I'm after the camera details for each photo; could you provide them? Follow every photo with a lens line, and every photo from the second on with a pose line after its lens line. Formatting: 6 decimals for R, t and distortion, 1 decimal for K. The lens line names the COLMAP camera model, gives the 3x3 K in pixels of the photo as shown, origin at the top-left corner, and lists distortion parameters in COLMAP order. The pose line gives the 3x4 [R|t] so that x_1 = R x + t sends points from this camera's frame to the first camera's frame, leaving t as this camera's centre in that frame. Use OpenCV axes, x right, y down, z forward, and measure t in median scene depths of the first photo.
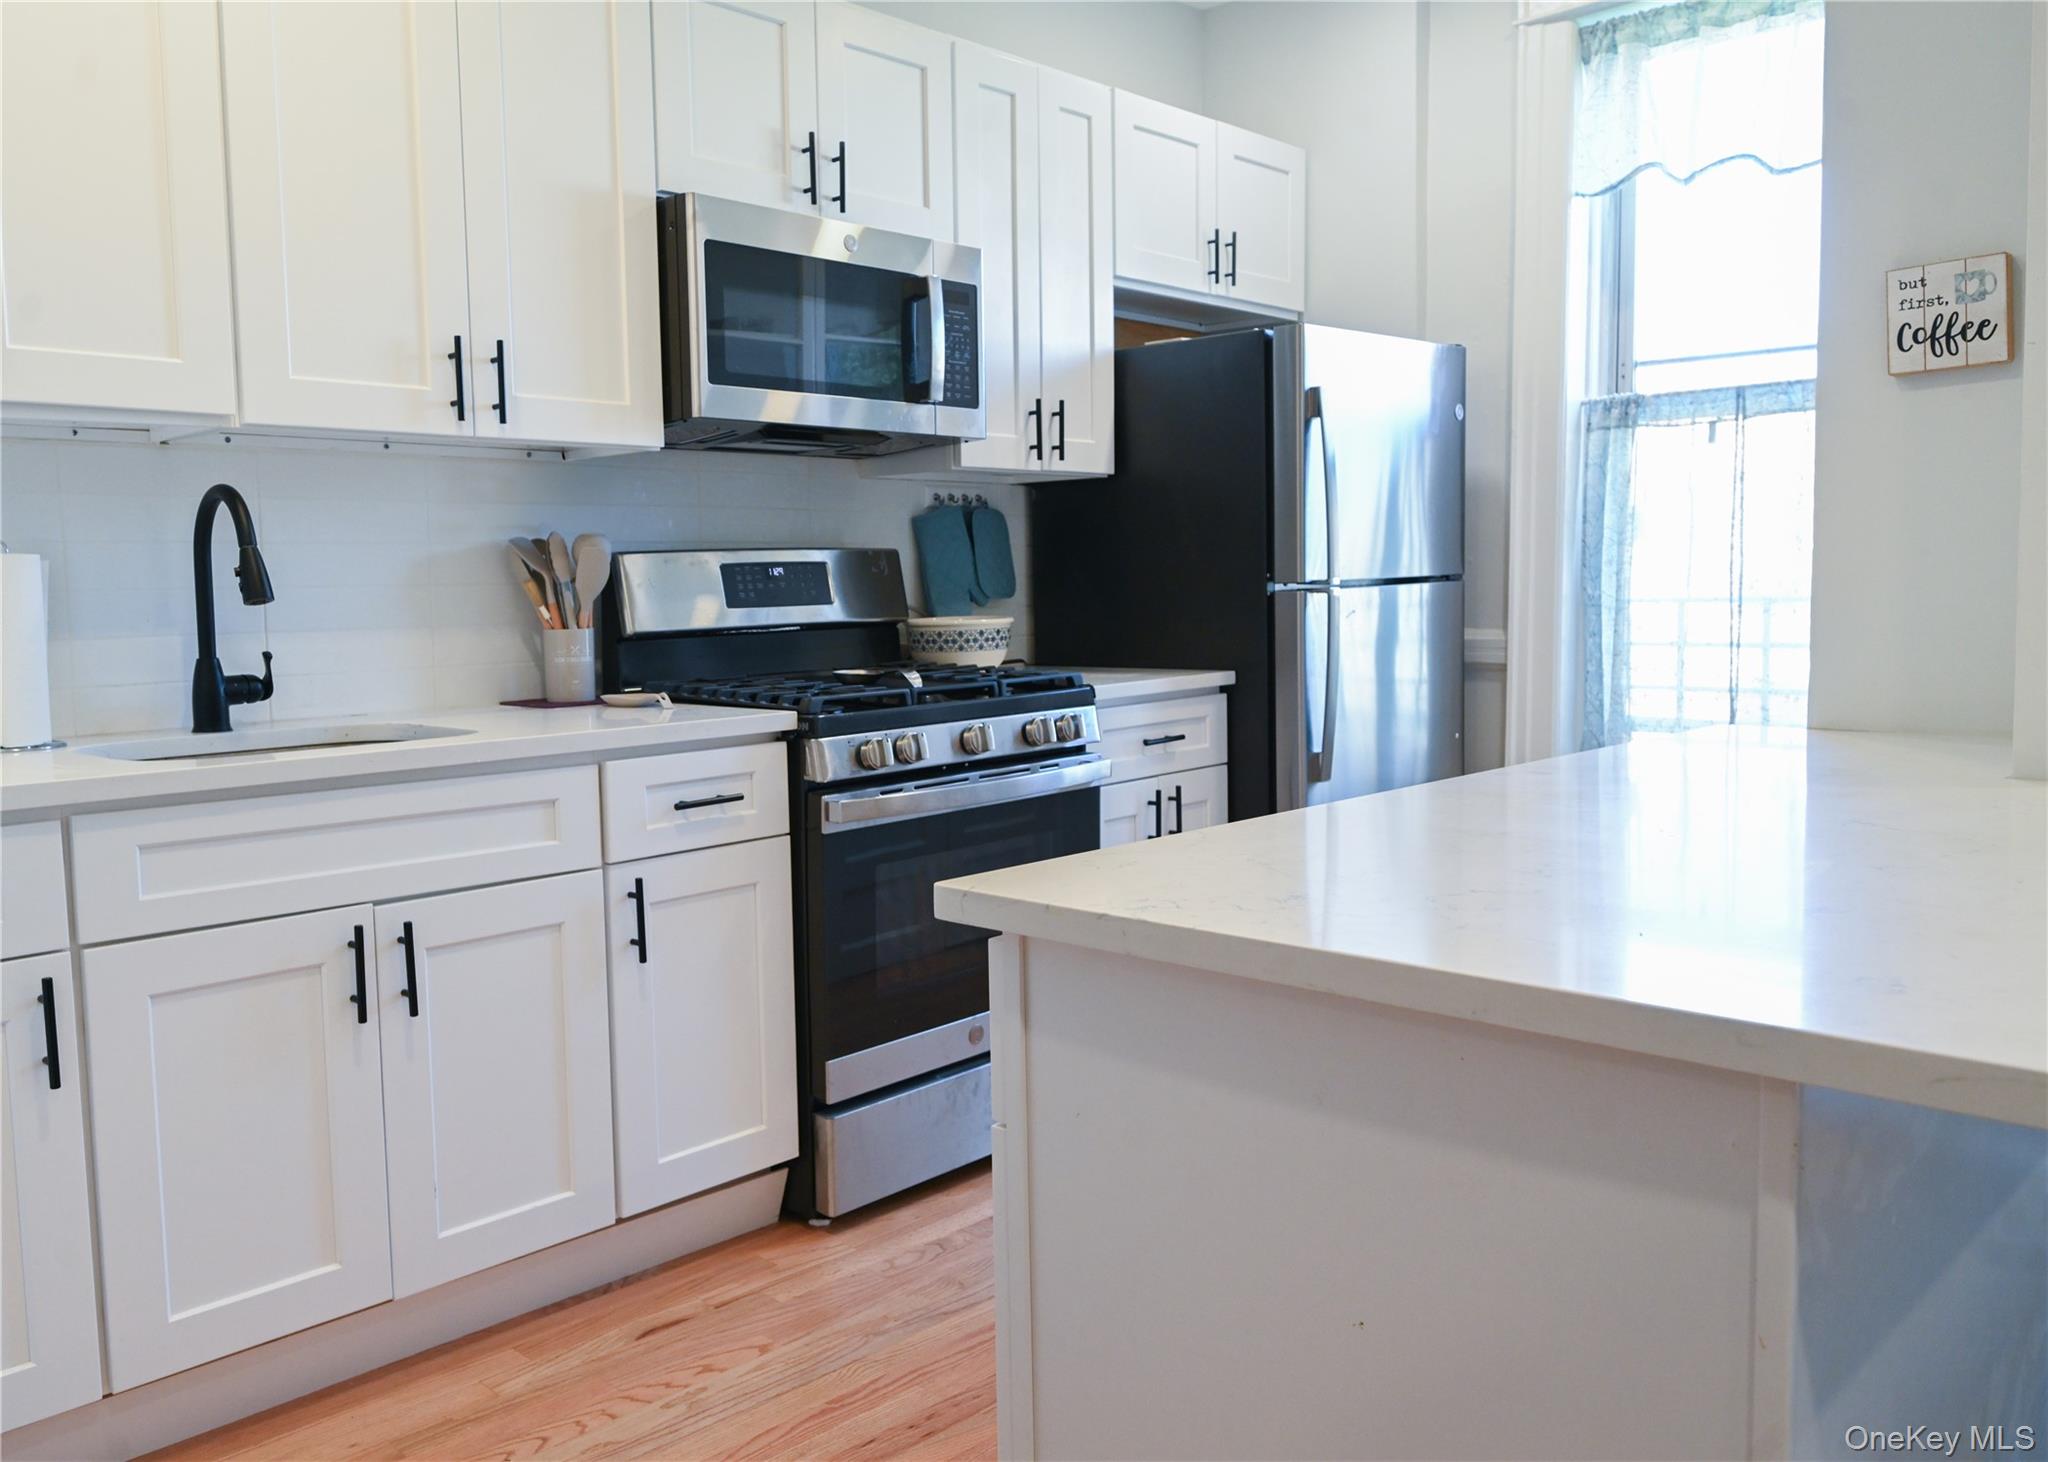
lens RADIAL K [[1806.7, 0, 1027.2], [0, 1806.7, 730.6], [0, 0, 1]] dist [0.007137, -0.005470]
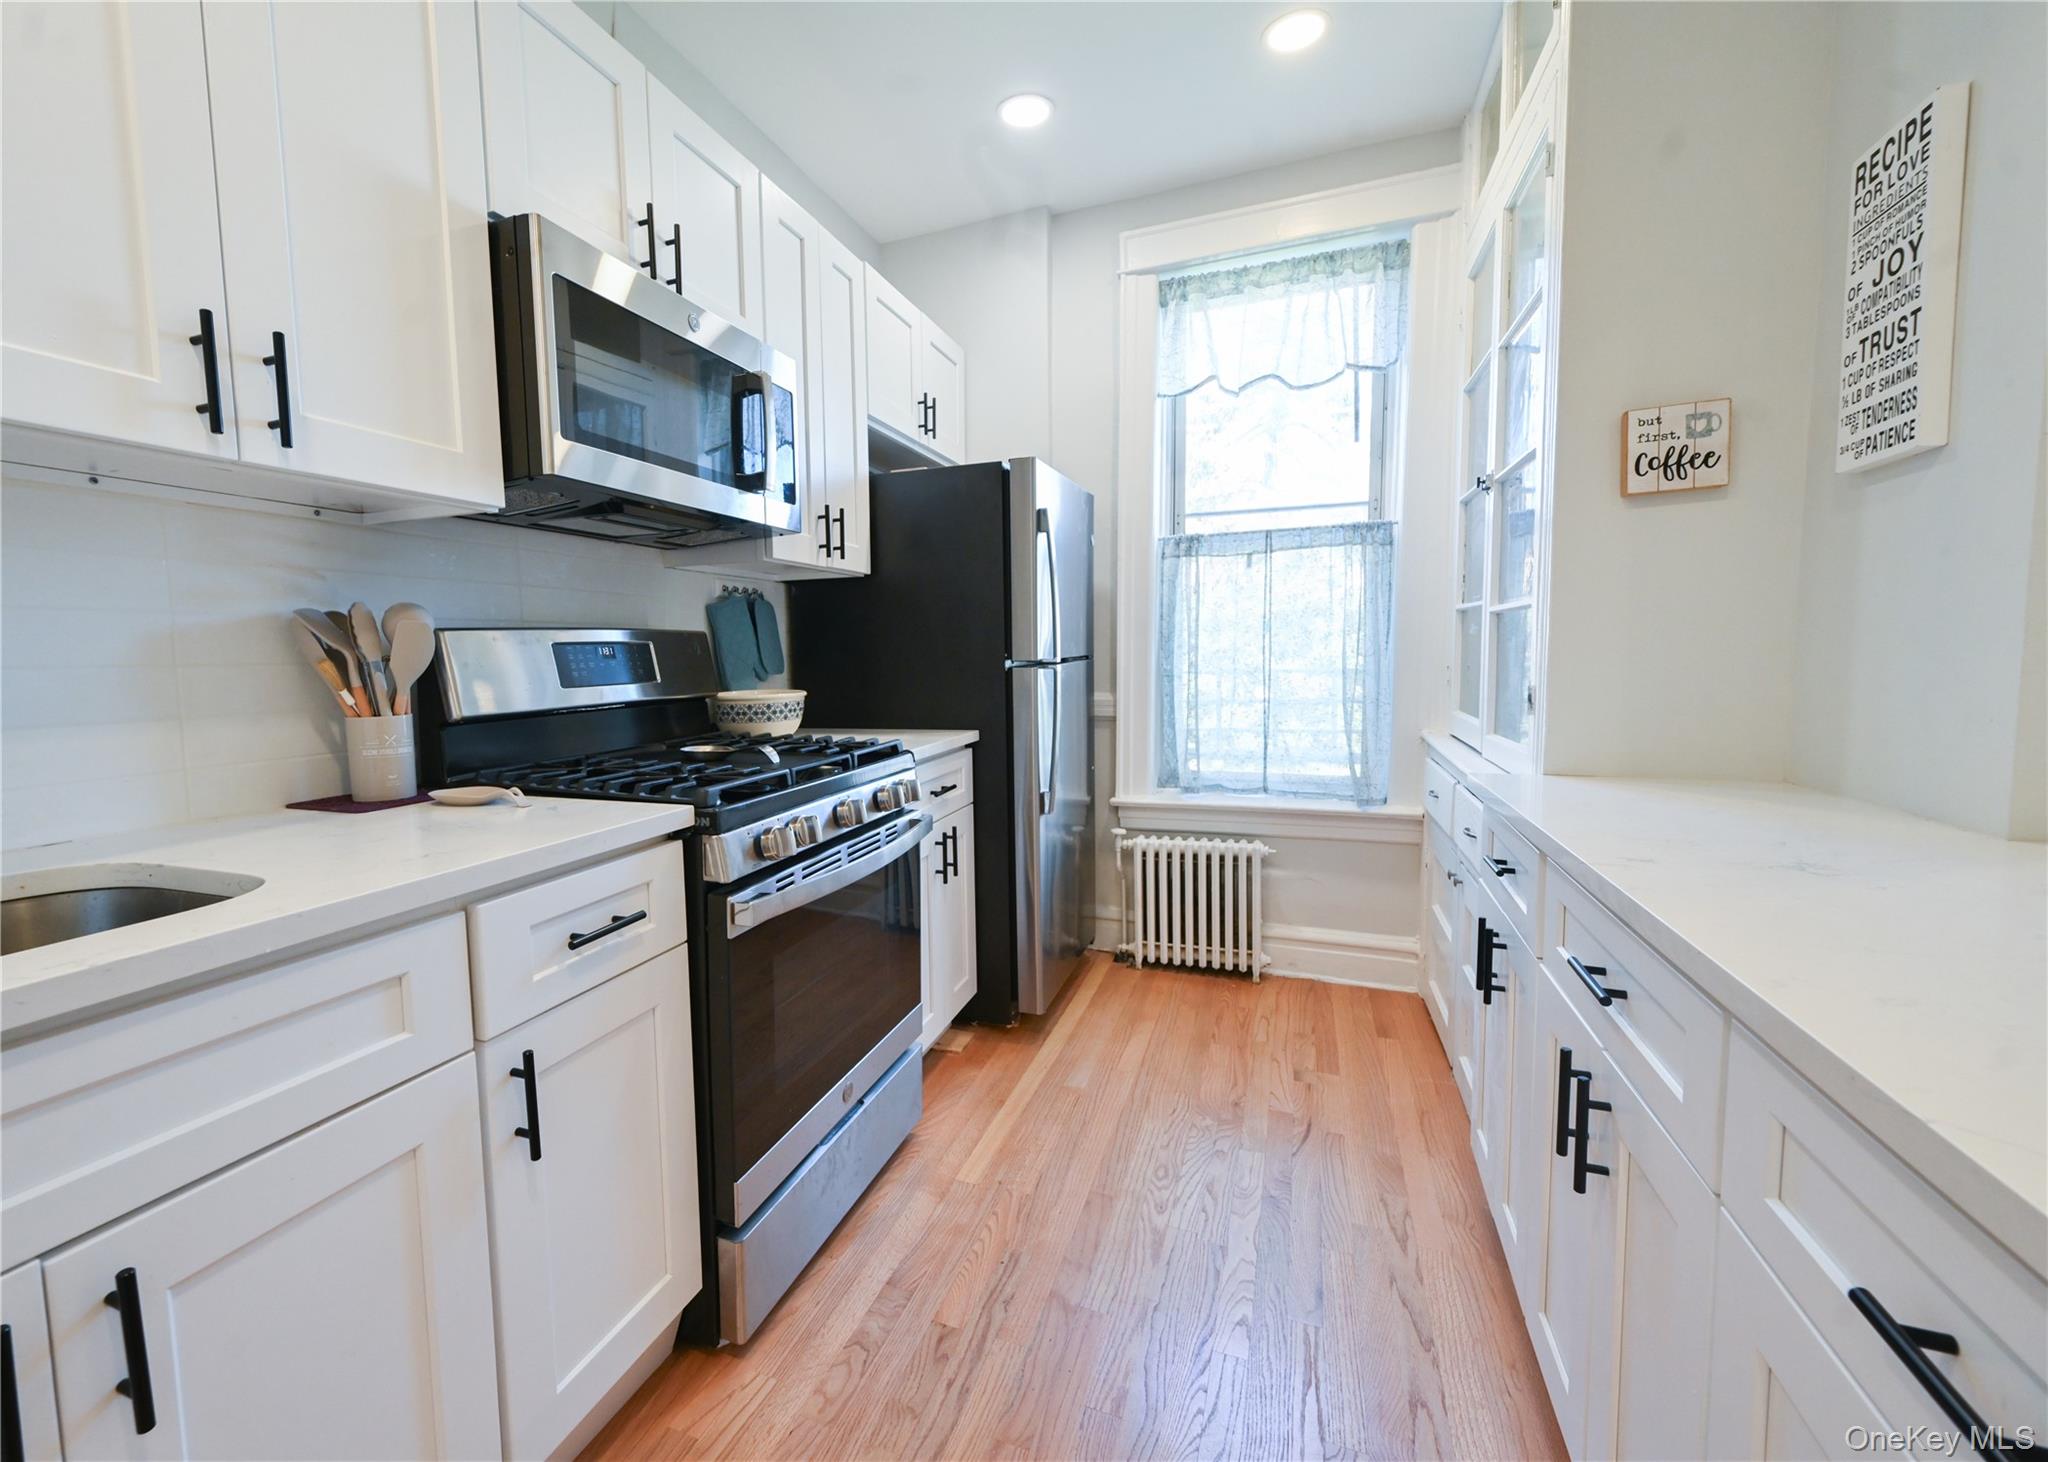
lens RADIAL K [[946.4, 0, 1009.5], [0, 946.4, 733.9], [0, 0, 1]] dist [0.001372, 0.001667]
pose [[0.925707, -0.031338, 0.376941, -0.146979], [0.033196, 0.999448, 0.001570, -0.038732], [-0.376782, 0.011060, 0.926236, 0.469375]]
